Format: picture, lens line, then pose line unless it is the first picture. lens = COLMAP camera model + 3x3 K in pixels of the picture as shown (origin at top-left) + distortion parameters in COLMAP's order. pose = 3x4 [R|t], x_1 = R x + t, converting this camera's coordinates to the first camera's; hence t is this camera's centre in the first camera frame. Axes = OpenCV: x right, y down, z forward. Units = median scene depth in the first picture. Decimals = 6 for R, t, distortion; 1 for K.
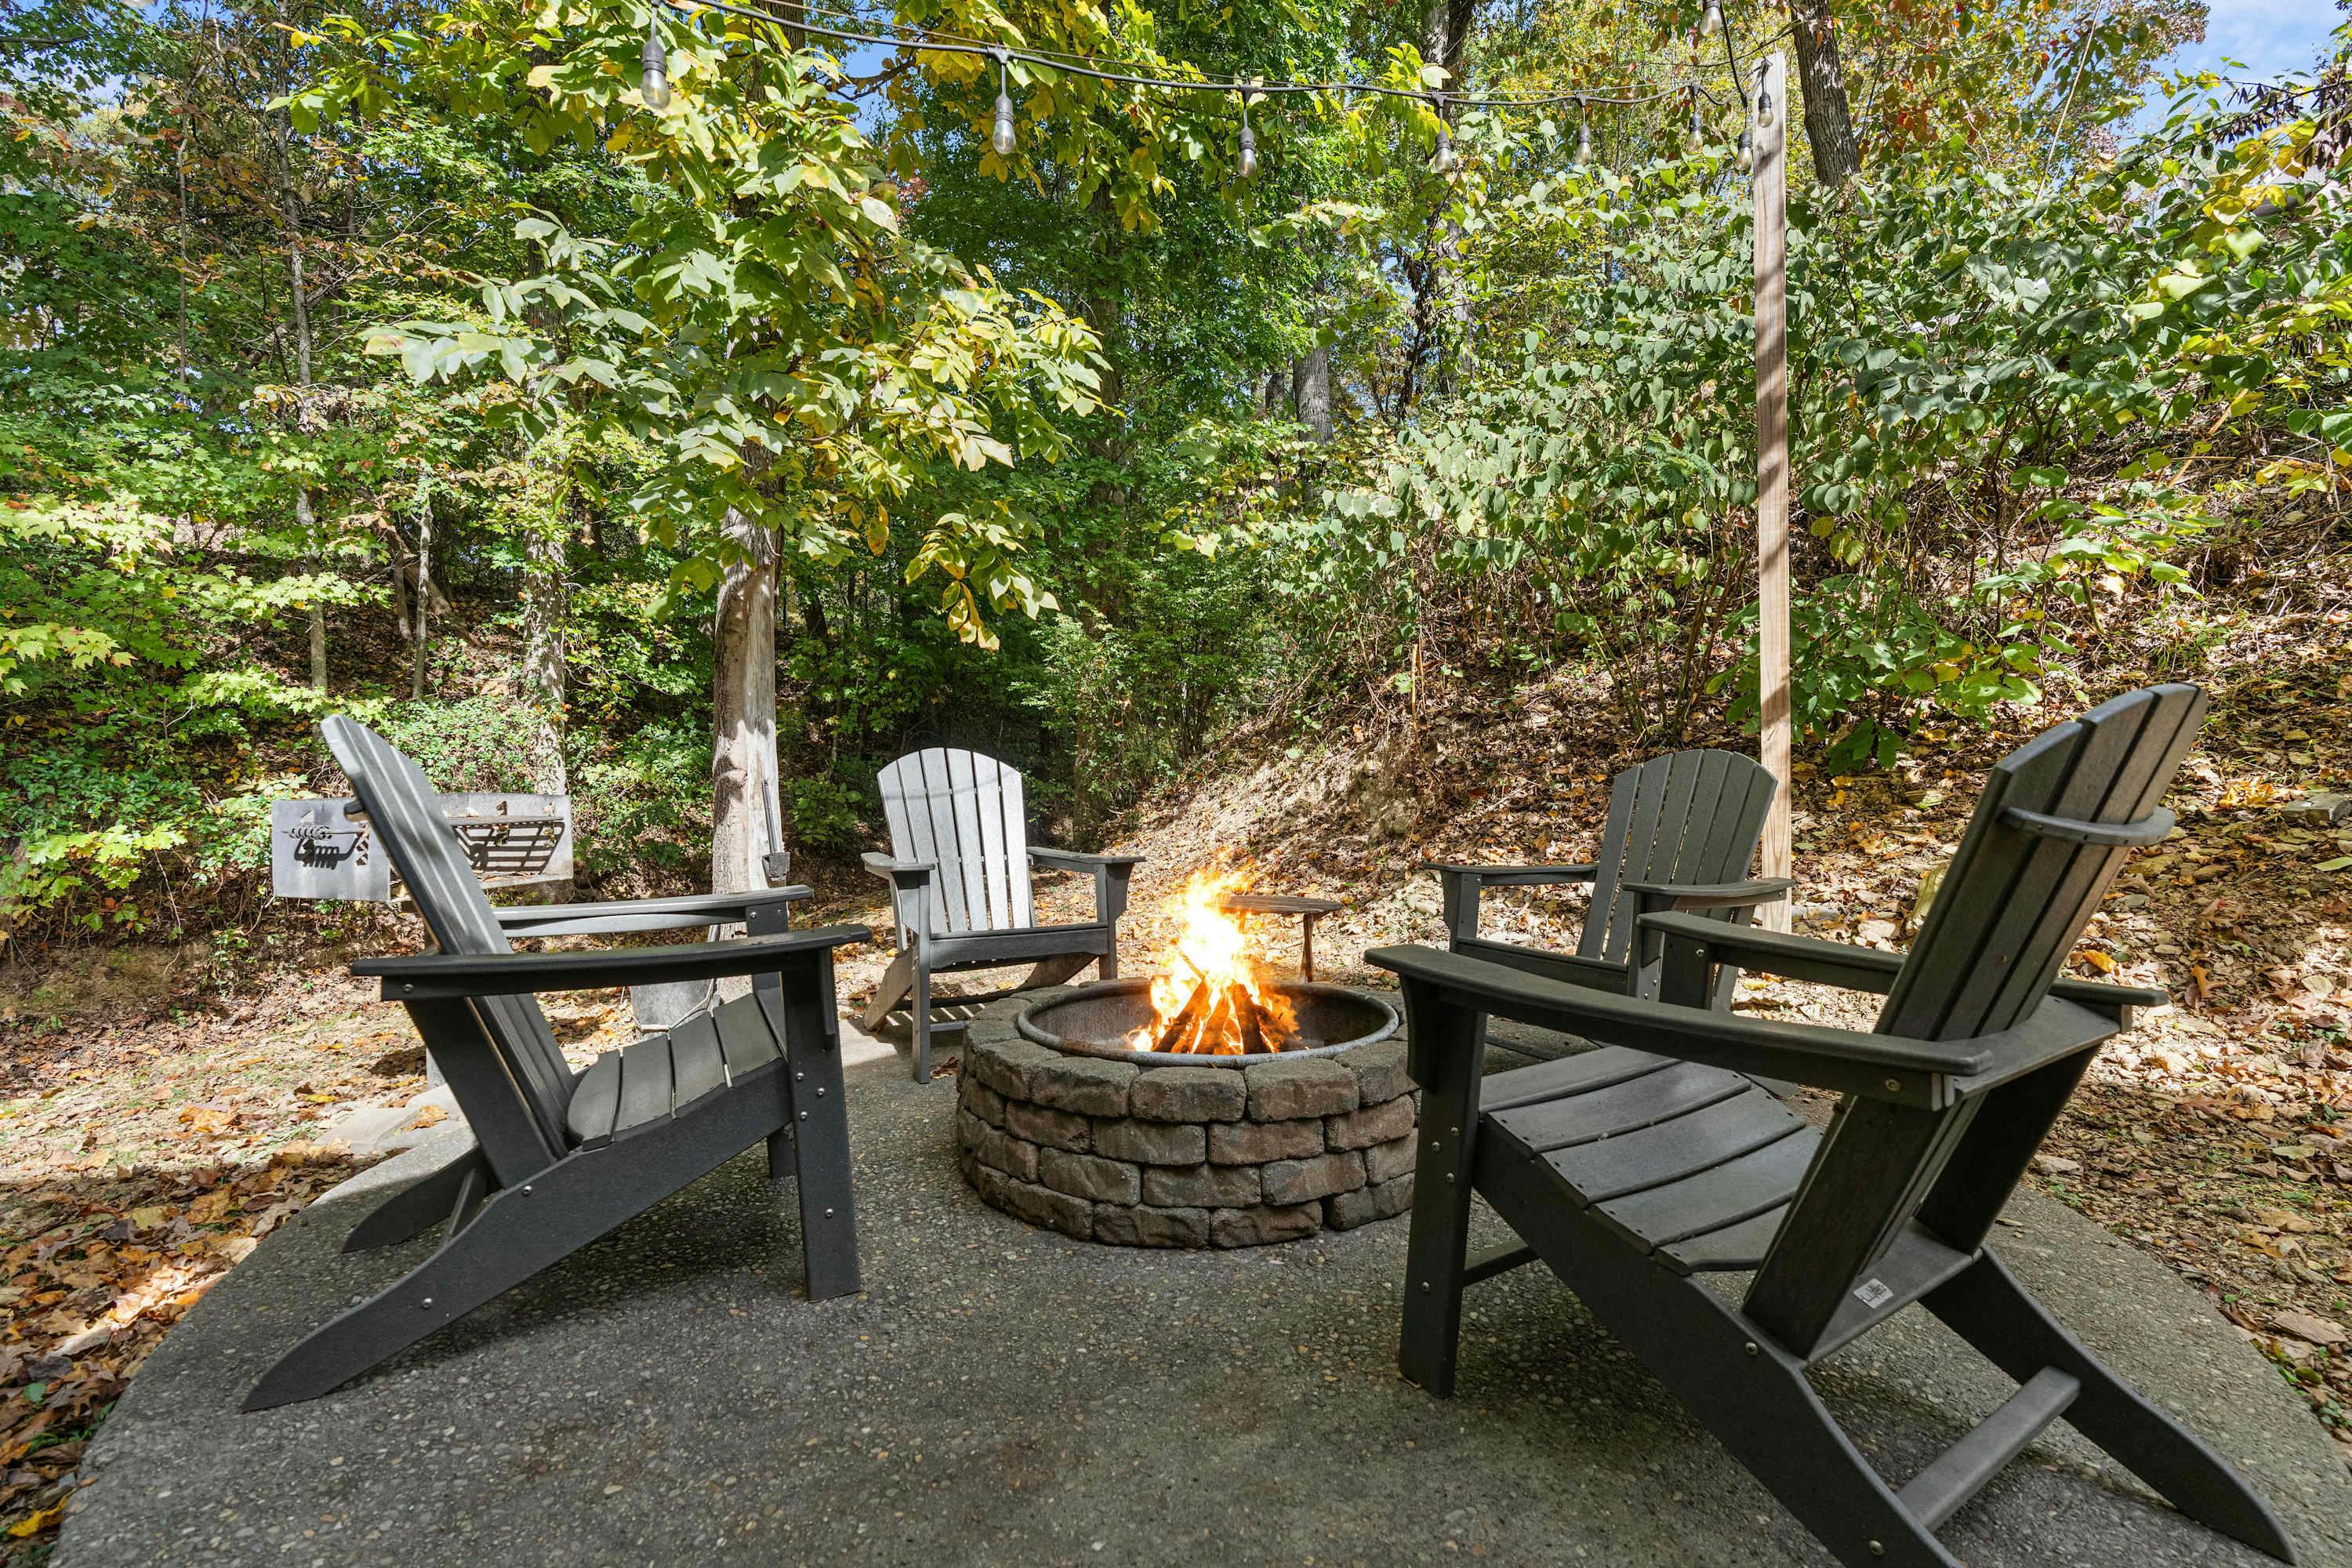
lens RADIAL K [[1065.7, 0, 1176.0], [0, 1065.7, 784.0], [0, 0, 1]] dist [-0.008711, 0.006573]
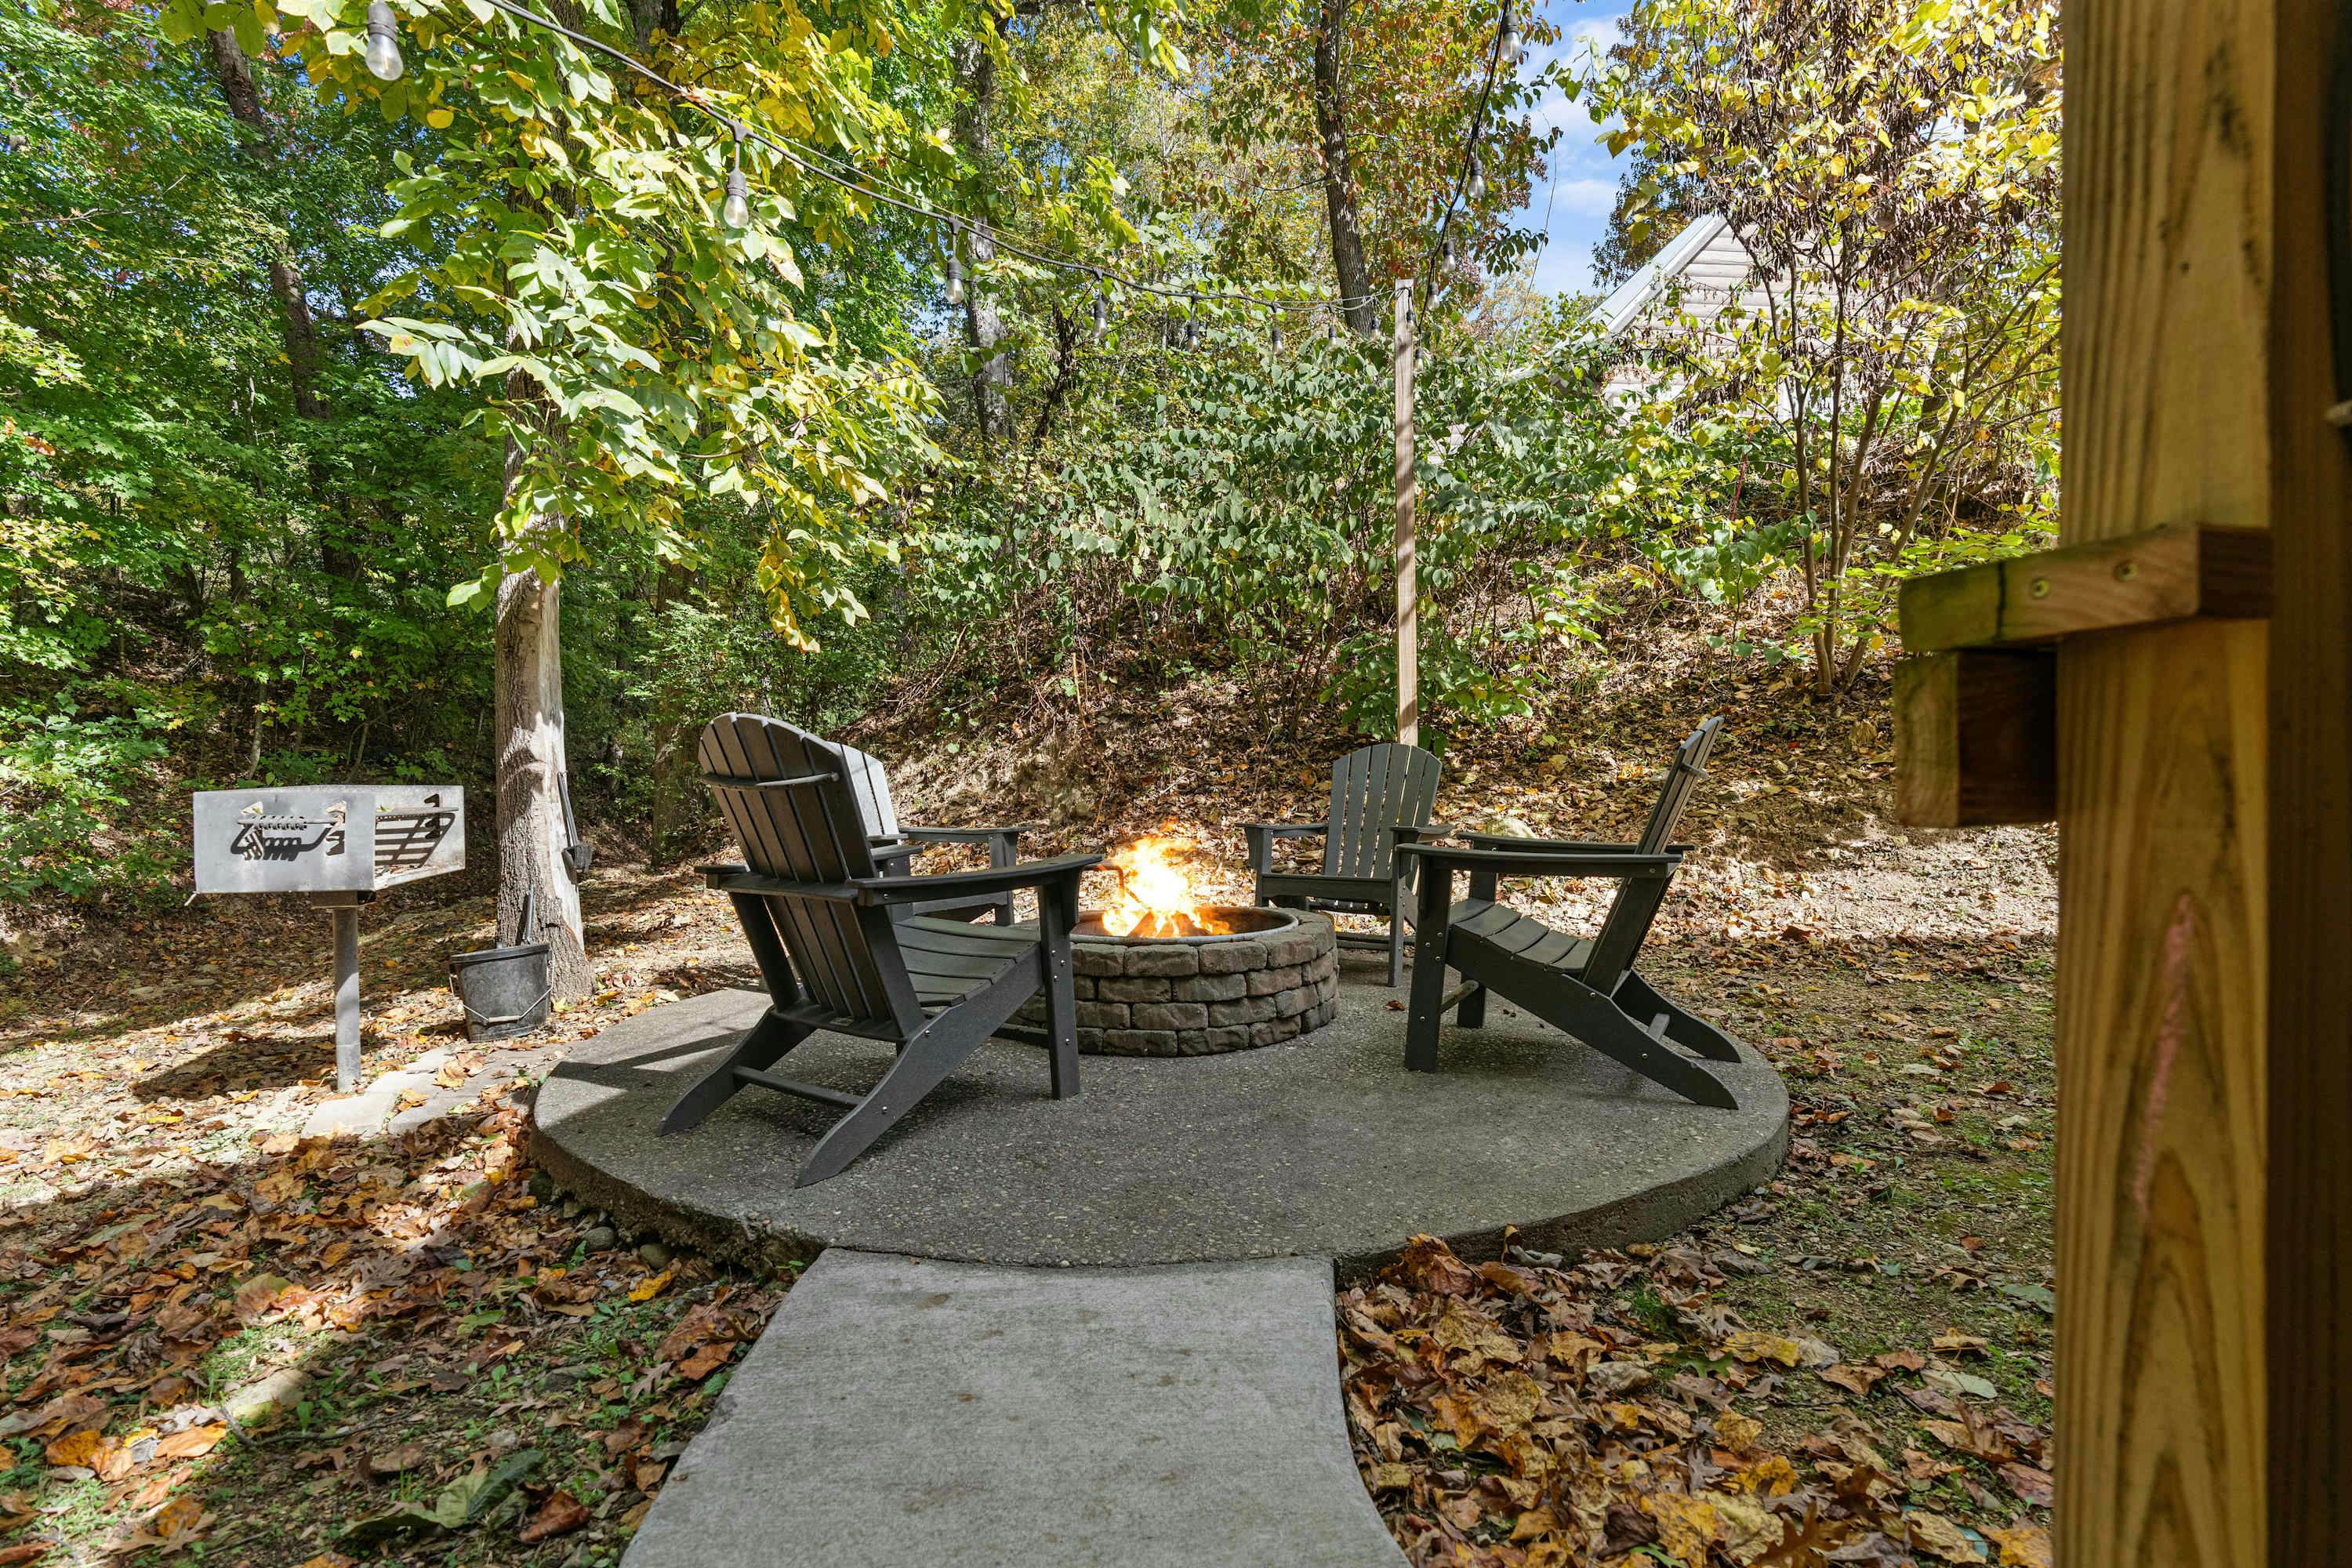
lens RADIAL K [[1131.0, 0, 1176.0], [0, 1131.0, 784.0], [0, 0, 1]] dist [0.000623, 0.000285]
pose [[0.888548, -0.013038, 0.458598, -0.368693], [0.012598, 0.999913, 0.004018, 0.010339], [-0.458610, 0.002208, 0.888635, -0.209085]]
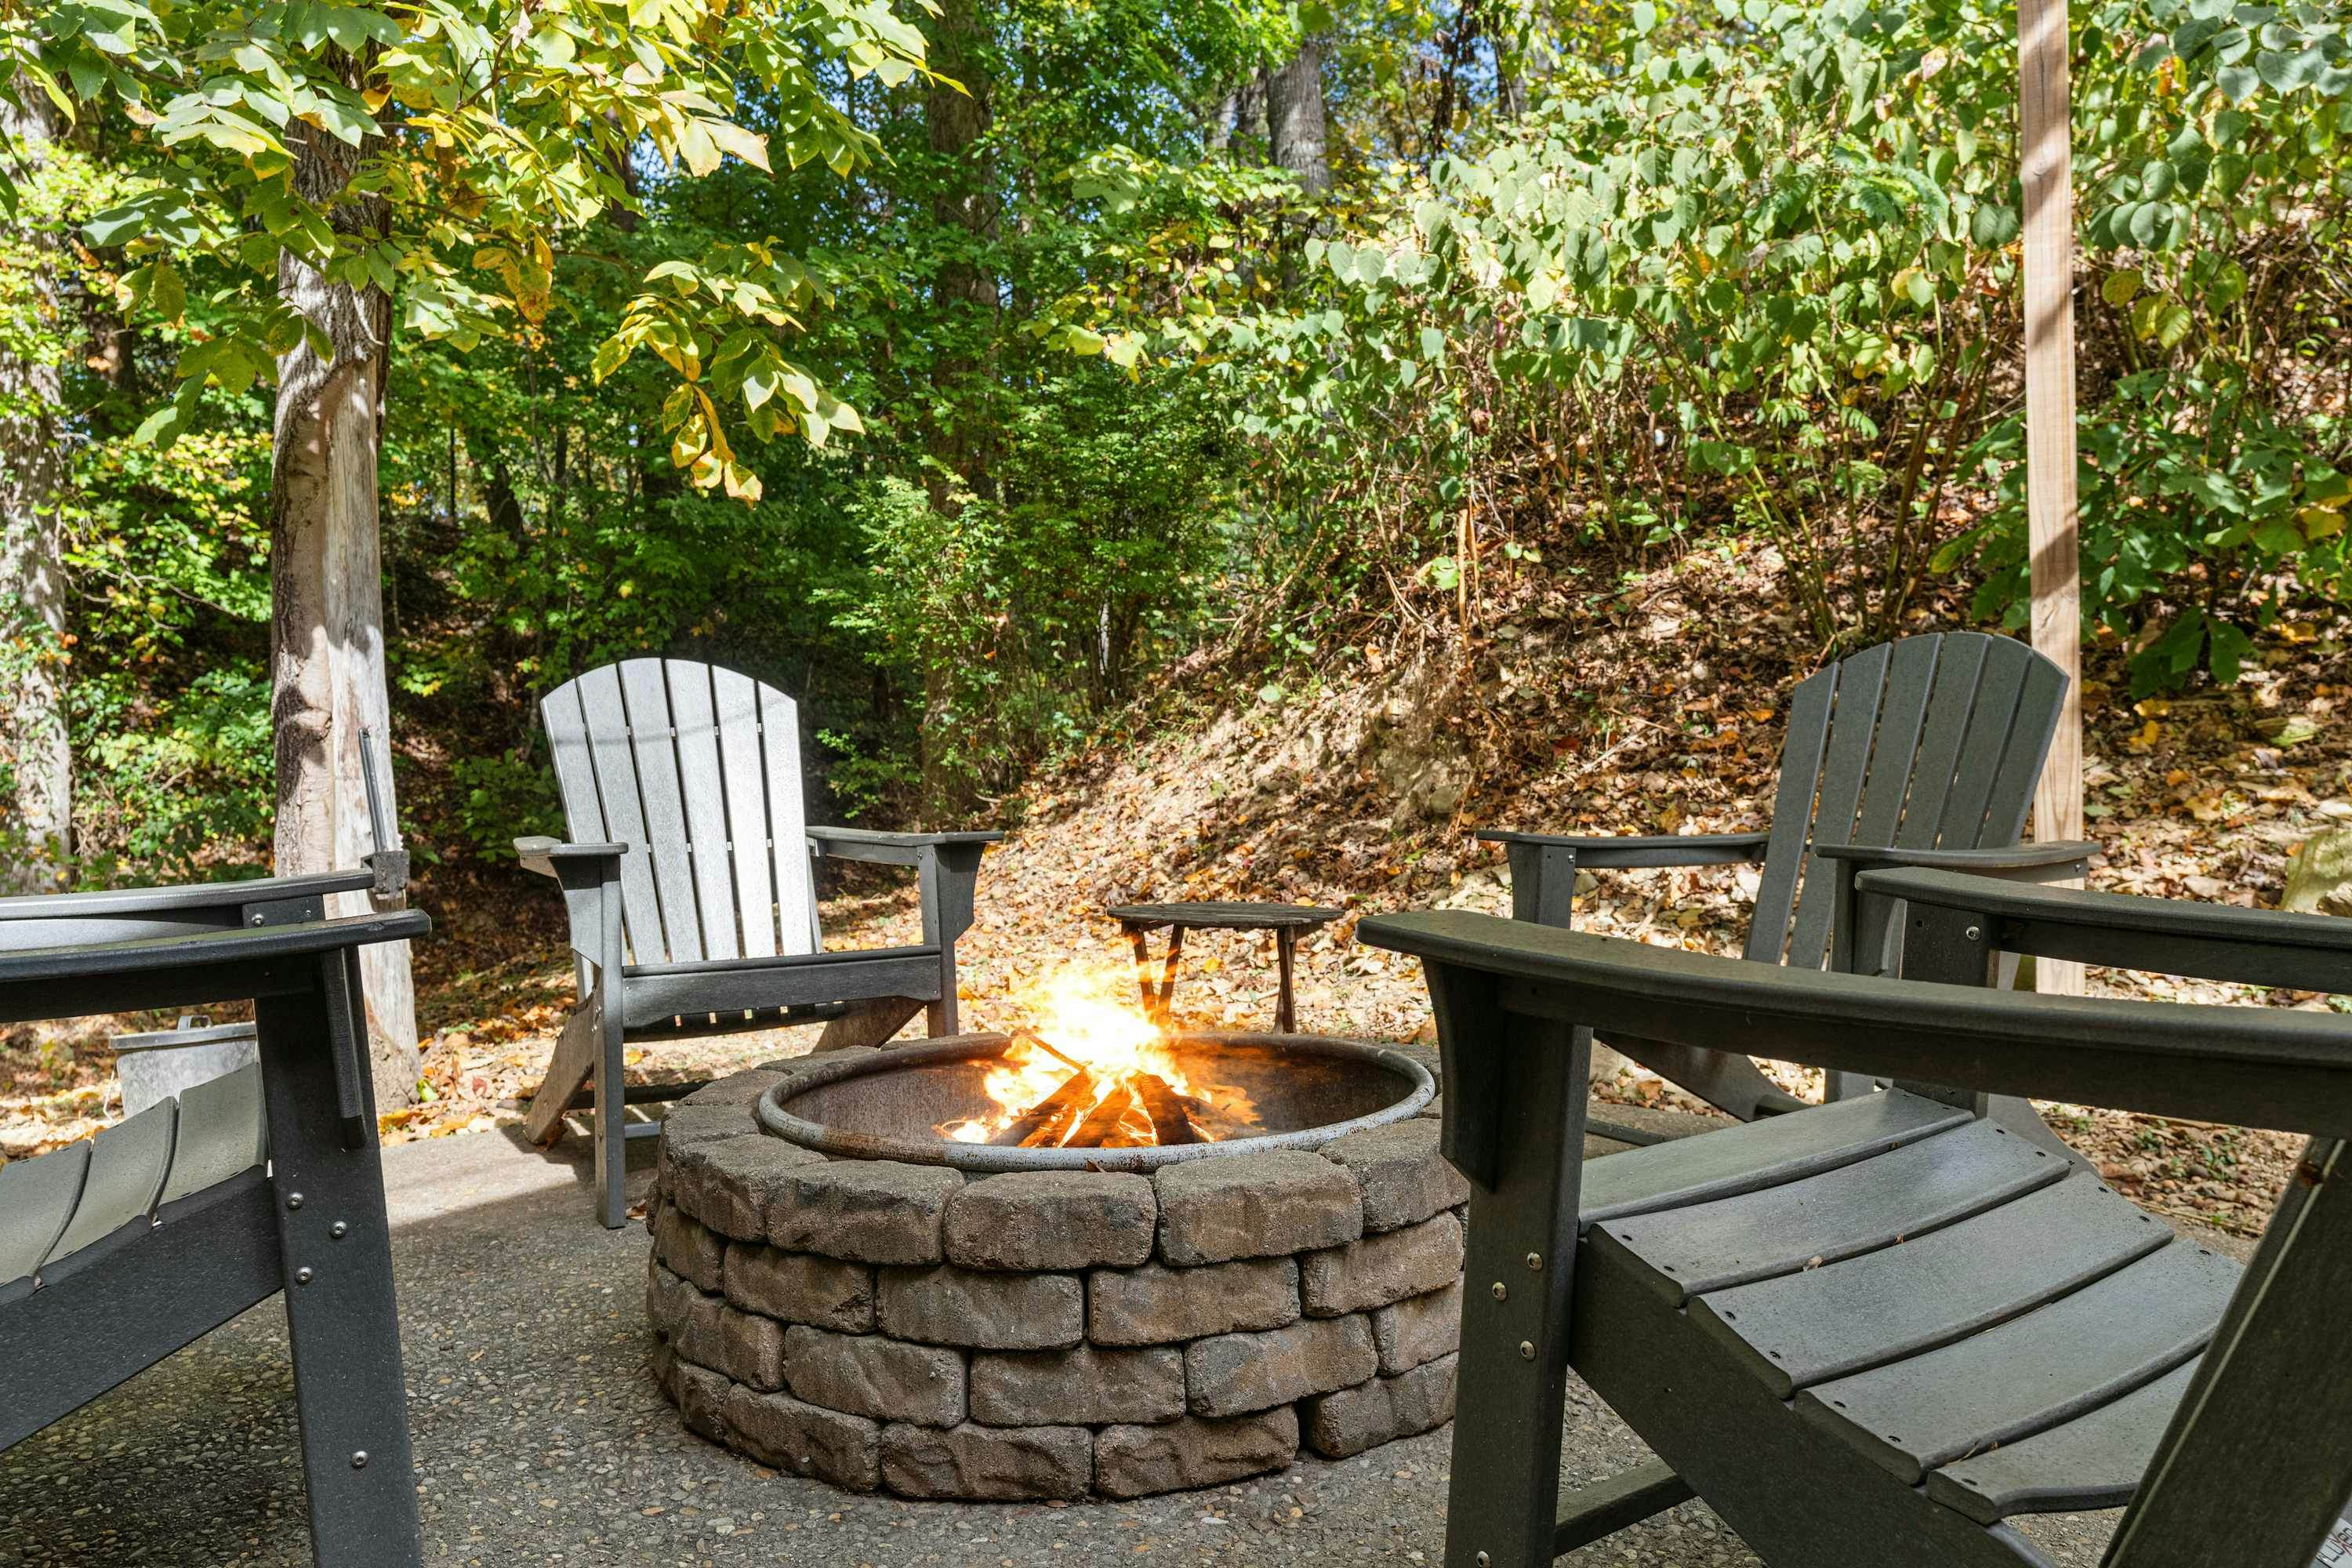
lens RADIAL K [[1670.3, 0, 1176.0], [0, 1670.3, 784.0], [0, 0, 1]] dist [0.000165, 0.003550]
pose [[0.998812, -0.015340, 0.046249, 0.017255], [0.015029, 0.999862, 0.007067, 0.027730], [-0.046351, -0.006363, 0.998905, 0.062774]]
